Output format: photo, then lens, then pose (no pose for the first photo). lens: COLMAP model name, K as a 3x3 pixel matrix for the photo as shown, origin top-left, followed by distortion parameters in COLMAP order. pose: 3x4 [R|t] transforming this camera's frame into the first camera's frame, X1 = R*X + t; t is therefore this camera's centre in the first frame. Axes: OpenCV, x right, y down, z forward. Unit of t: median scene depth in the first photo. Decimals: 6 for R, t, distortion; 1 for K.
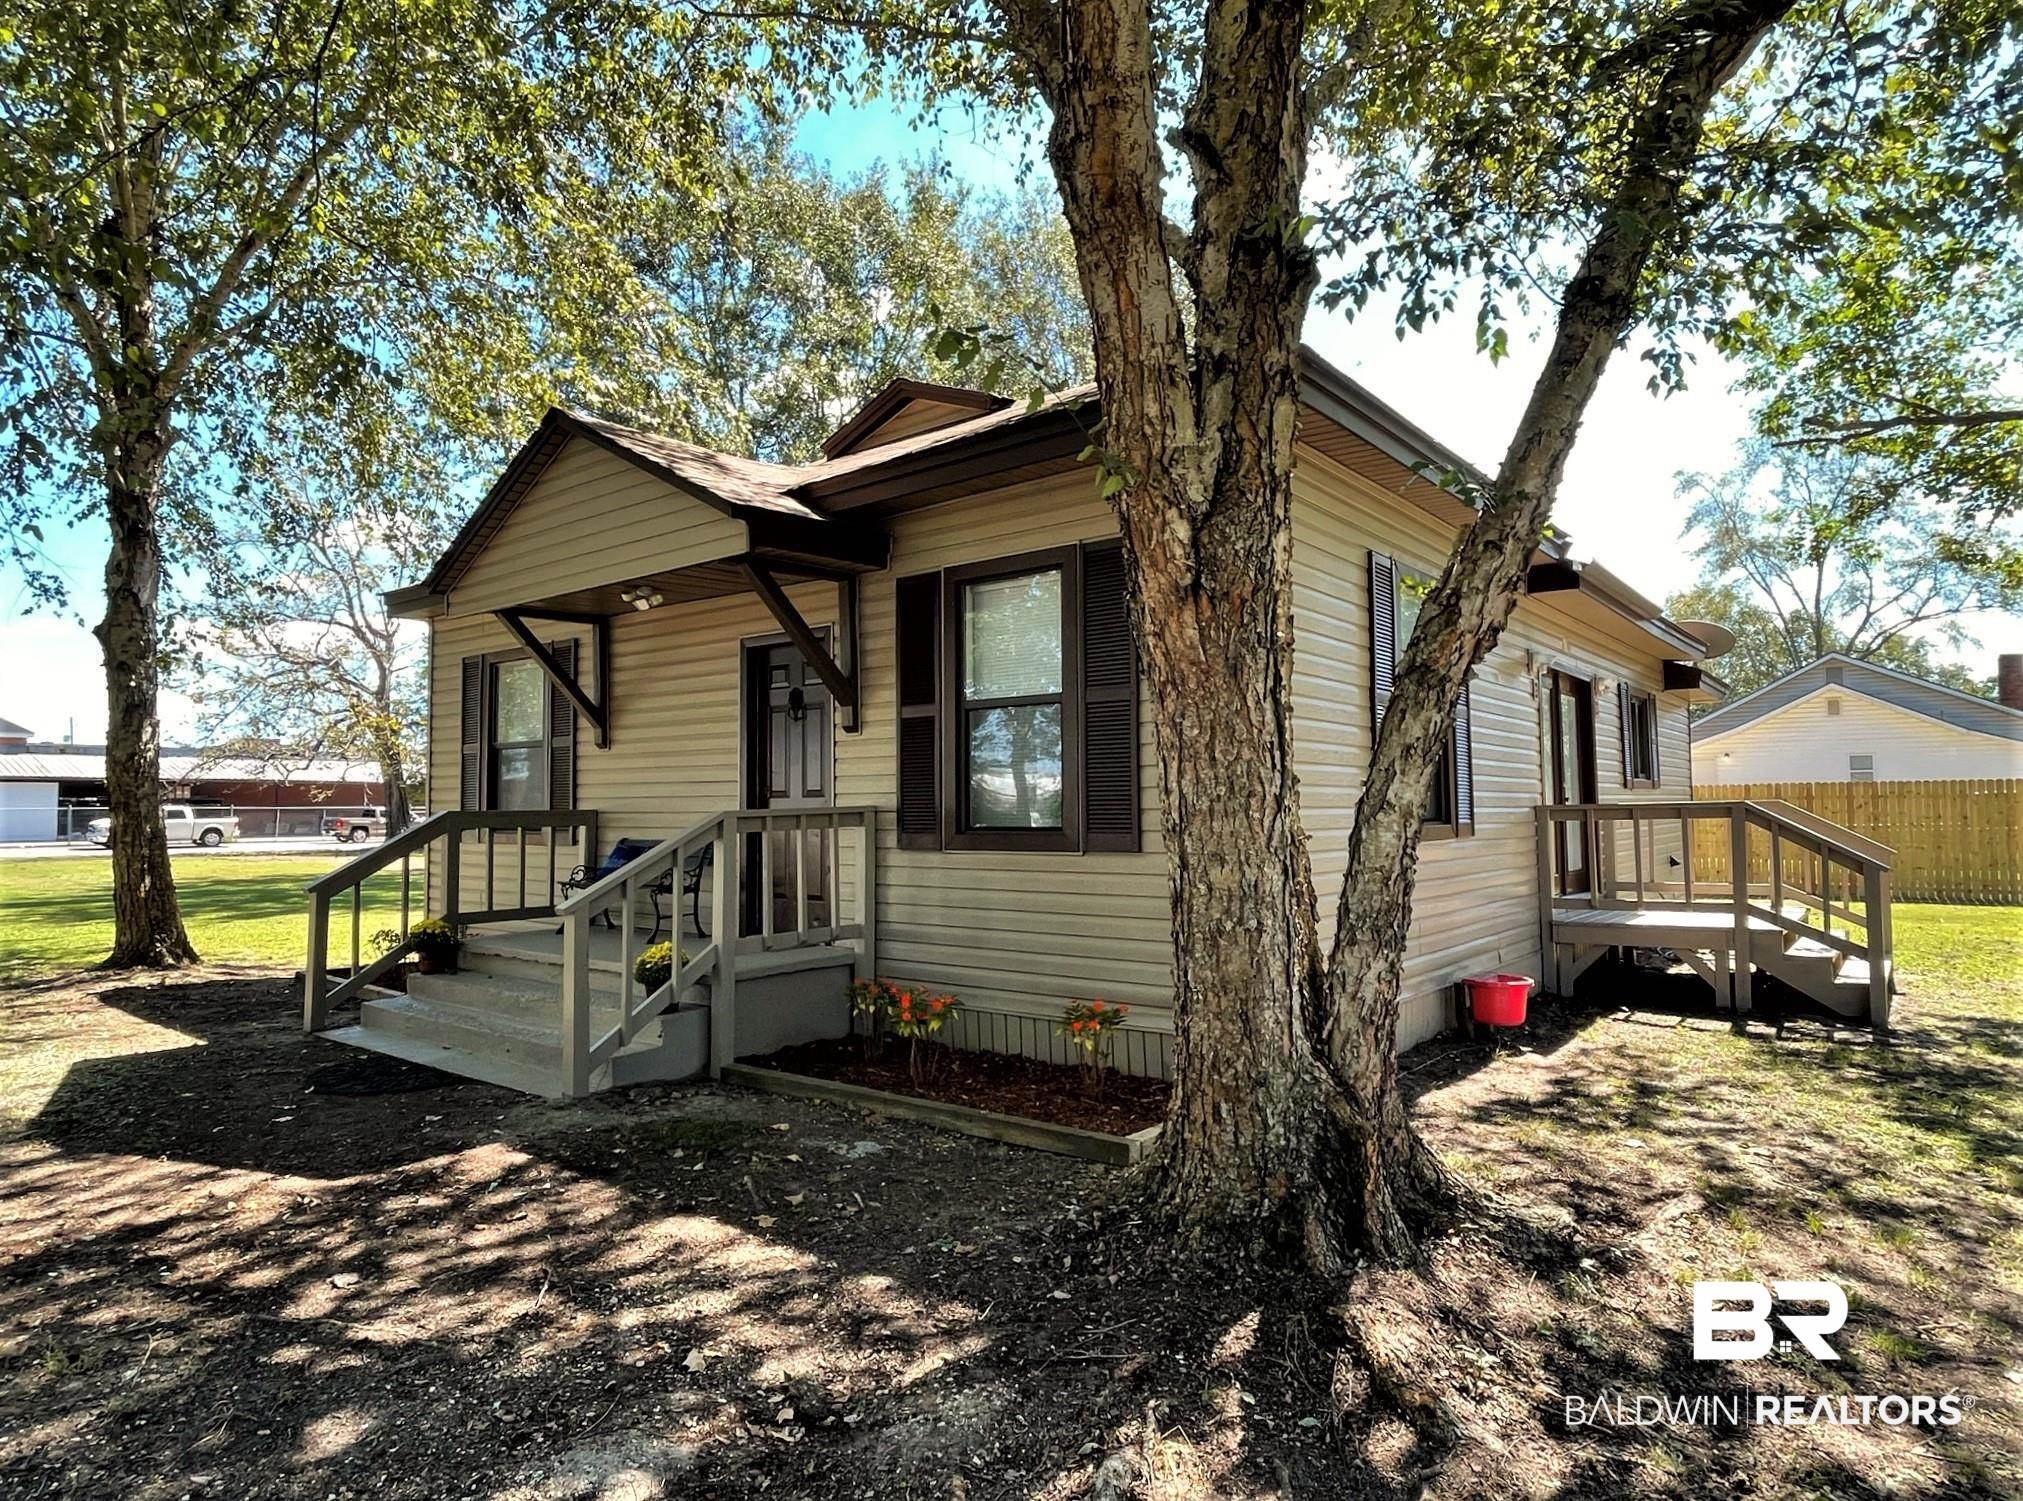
lens RADIAL K [[1142.7, 0, 1023.2], [0, 1142.7, 761.4], [0, 0, 1]] dist [-0.008732, 0.002247]
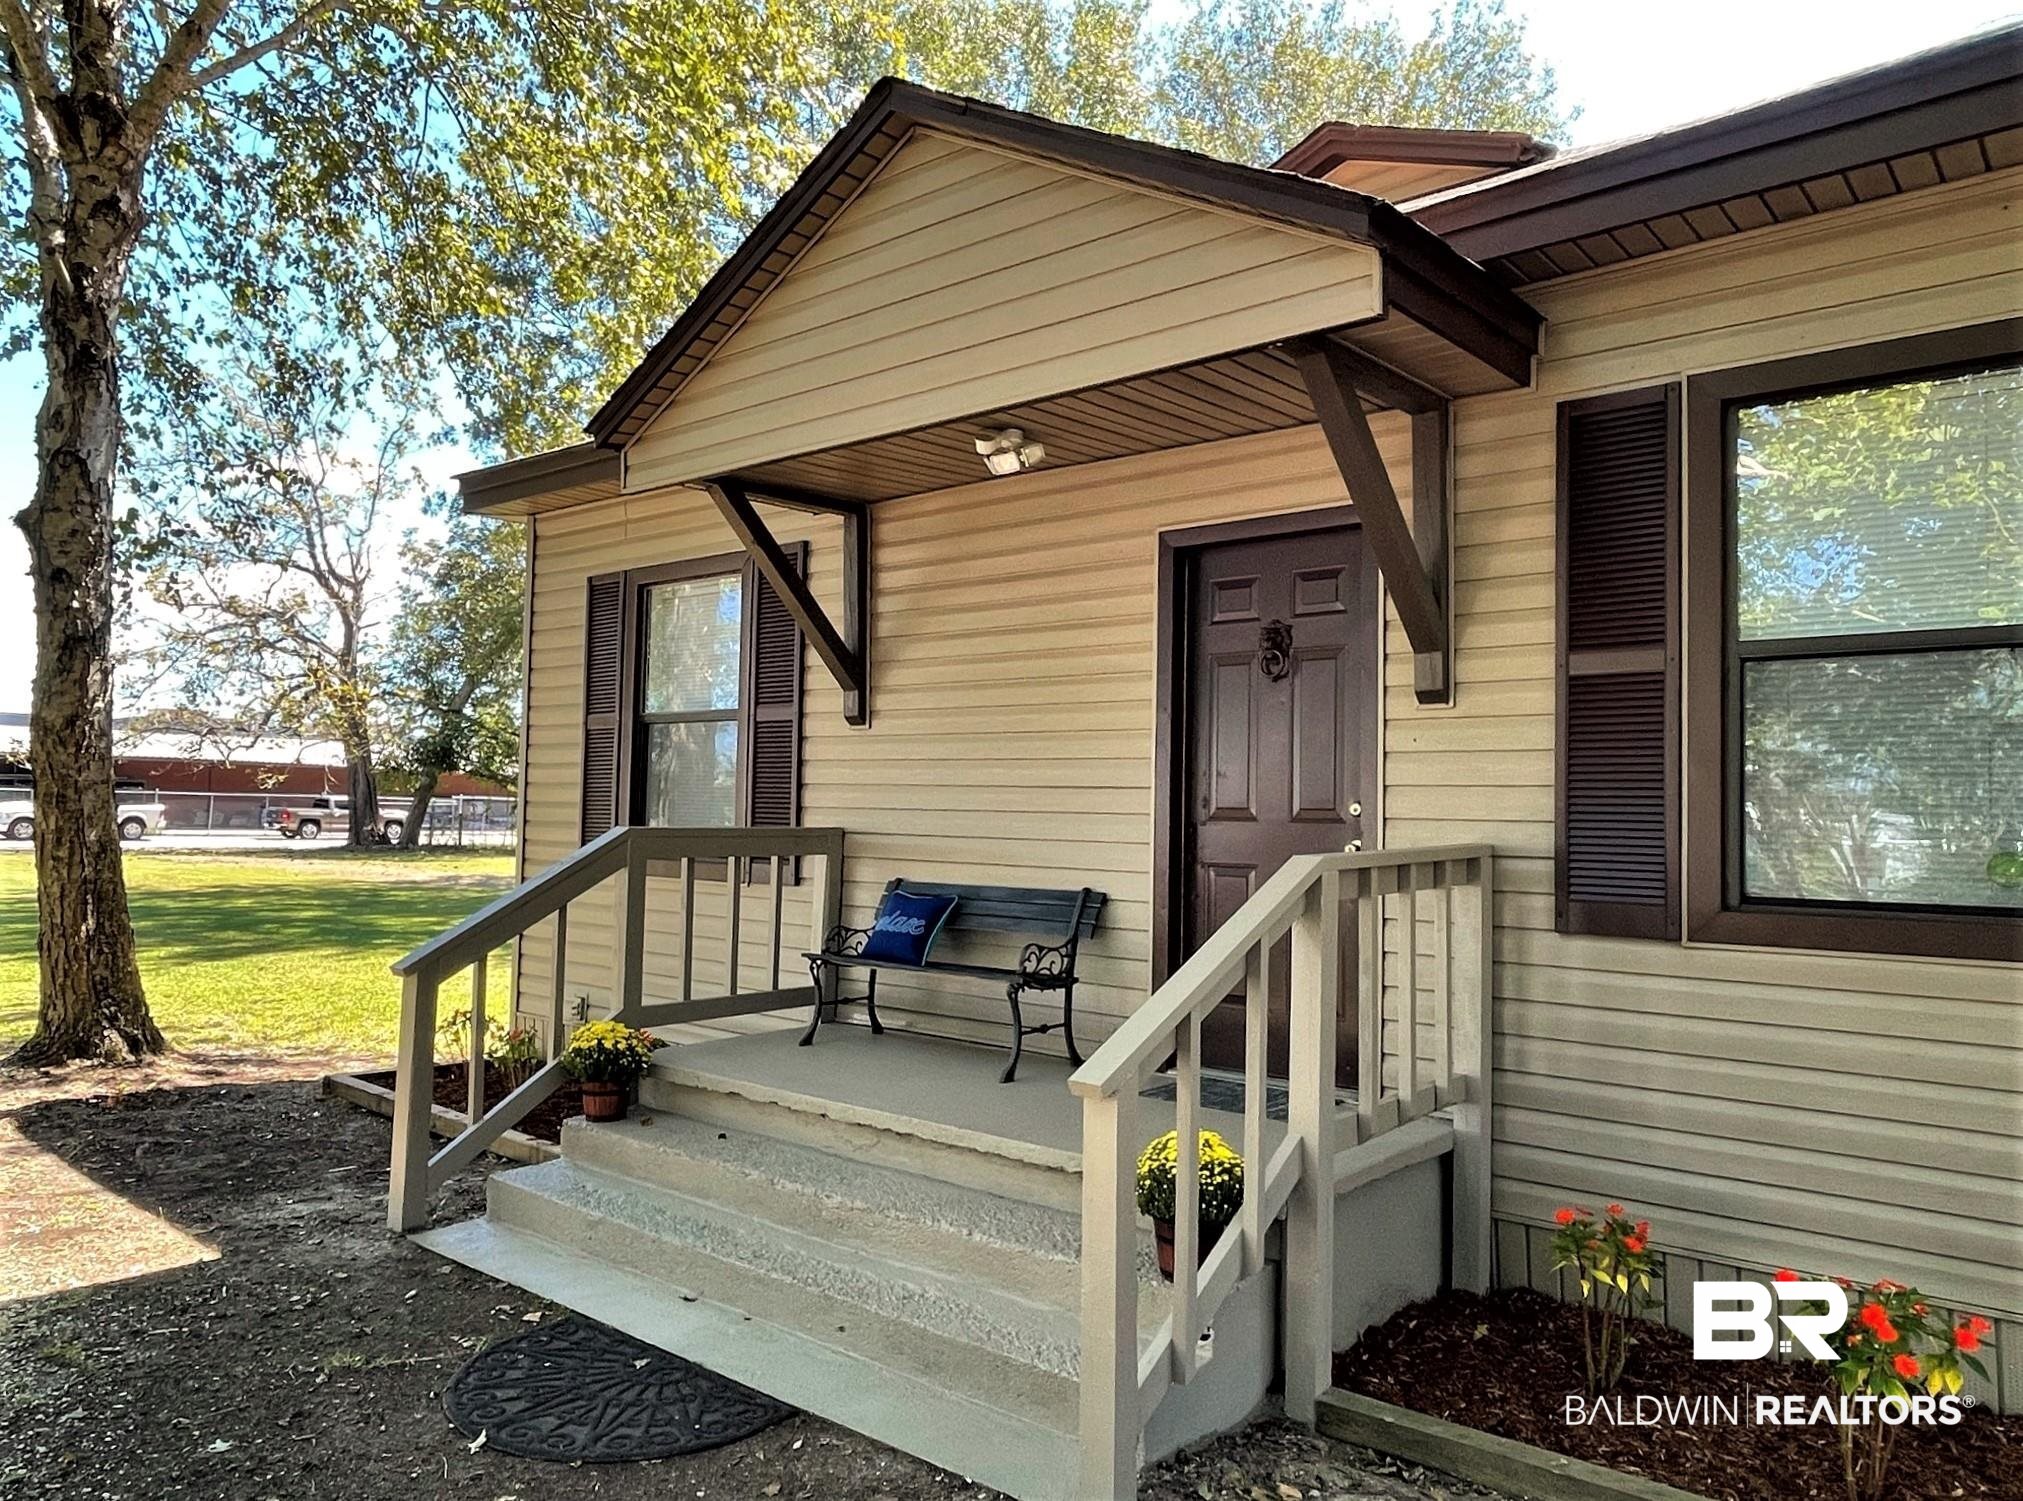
lens RADIAL K [[1361.4, 0, 1016.1], [0, 1361.4, 757.9], [0, 0, 1]] dist [0.005778, -0.007207]
pose [[0.998921, 0.024194, -0.039630, -0.237551], [-0.024197, 0.999707, 0.000411, 0.003546], [0.039629, 0.000548, 0.999214, 0.275420]]
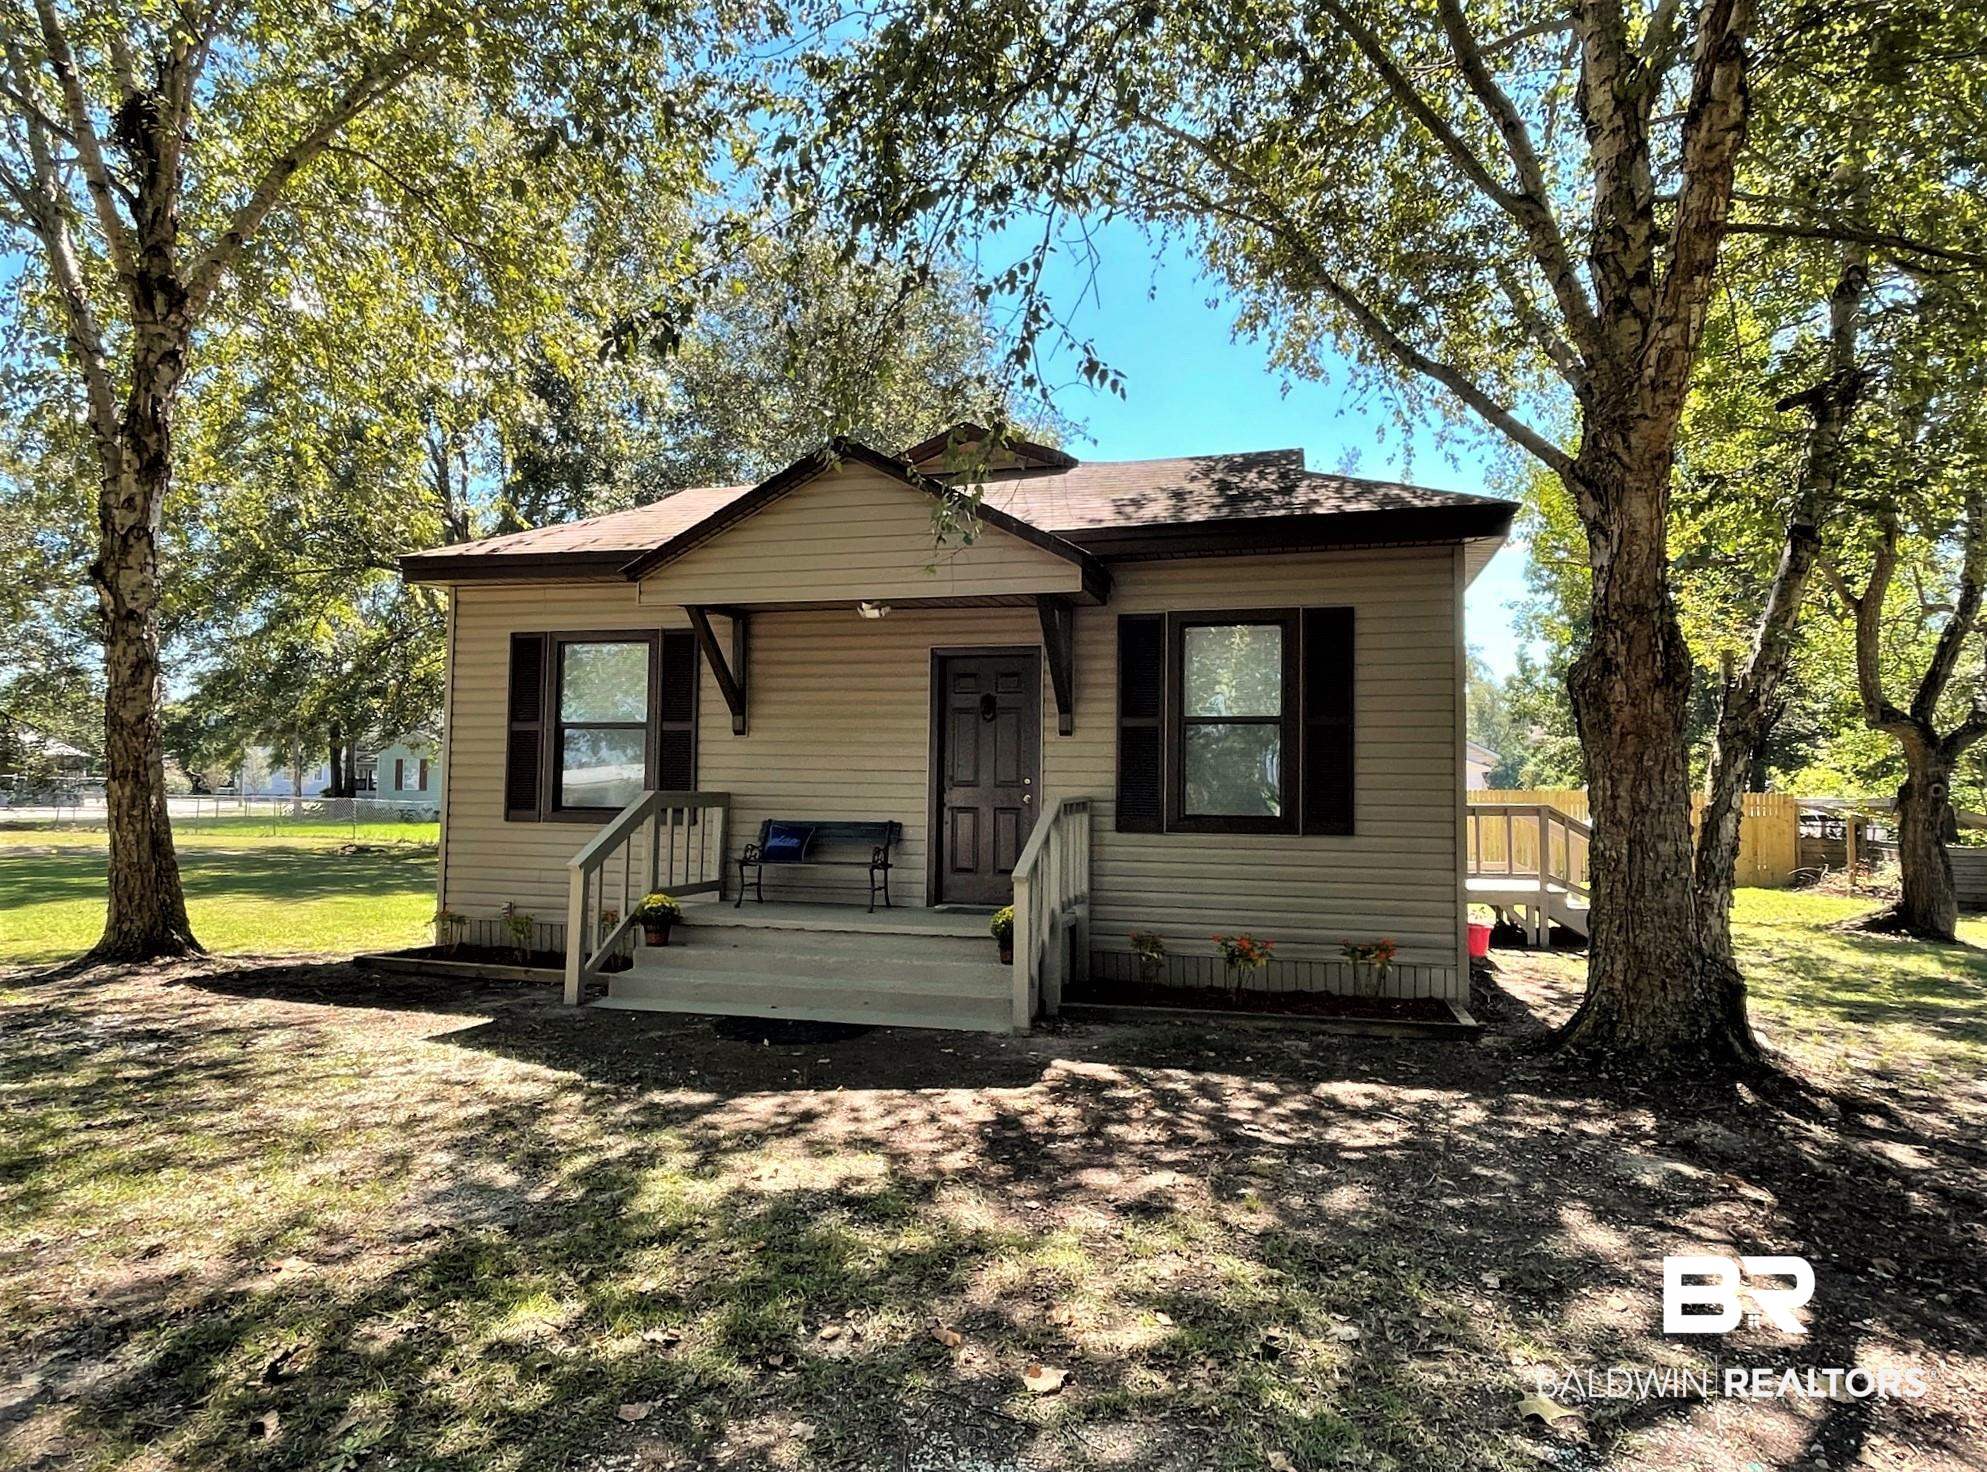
lens RADIAL K [[1122.4, 0, 1003.4], [0, 1122.4, 721.0], [0, 0, 1]] dist [-0.008732, 0.002247]
pose [[0.915885, 0.048554, 0.398494, -0.517345], [-0.038168, 0.998694, -0.033962, 0.002115], [-0.399622, 0.015895, 0.916542, -0.054752]]
